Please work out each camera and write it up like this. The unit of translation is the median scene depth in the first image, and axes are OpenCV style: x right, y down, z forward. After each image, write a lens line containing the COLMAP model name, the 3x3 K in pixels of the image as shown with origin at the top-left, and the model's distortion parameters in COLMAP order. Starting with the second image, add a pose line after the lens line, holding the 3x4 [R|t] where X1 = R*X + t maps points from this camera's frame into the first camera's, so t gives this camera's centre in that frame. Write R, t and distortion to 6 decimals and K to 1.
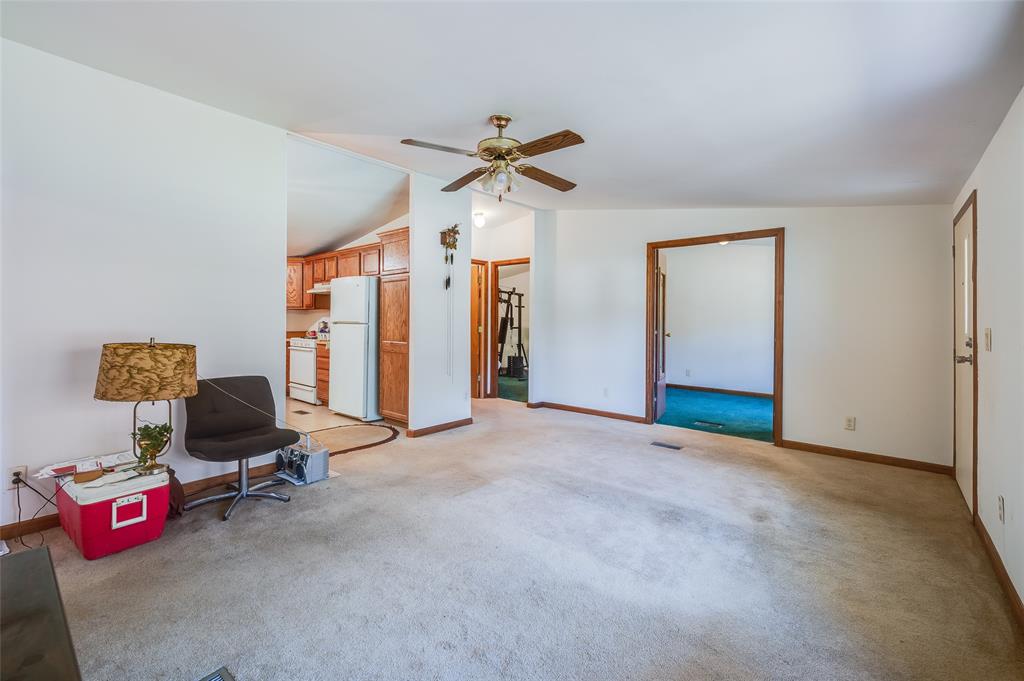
lens RADIAL K [[439.5, 0, 512.0], [0, 439.5, 340.5], [0, 0, 1]] dist [0.001140, 0.000064]
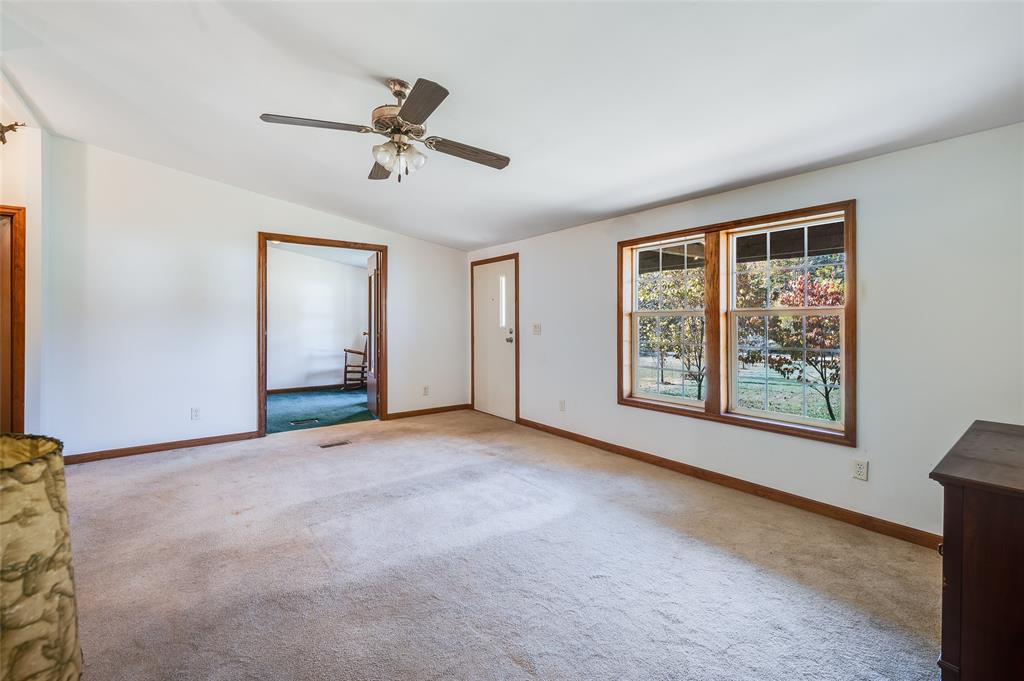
lens RADIAL K [[434.9, 0, 512.0], [0, 434.9, 340.5], [0, 0, 1]] dist [0.000130, -0.000009]
pose [[0.203068, -0.047272, 0.978023, -0.746324], [0.044011, 0.998265, 0.039113, -0.026681], [-0.978175, 0.035101, 0.204797, 0.555265]]
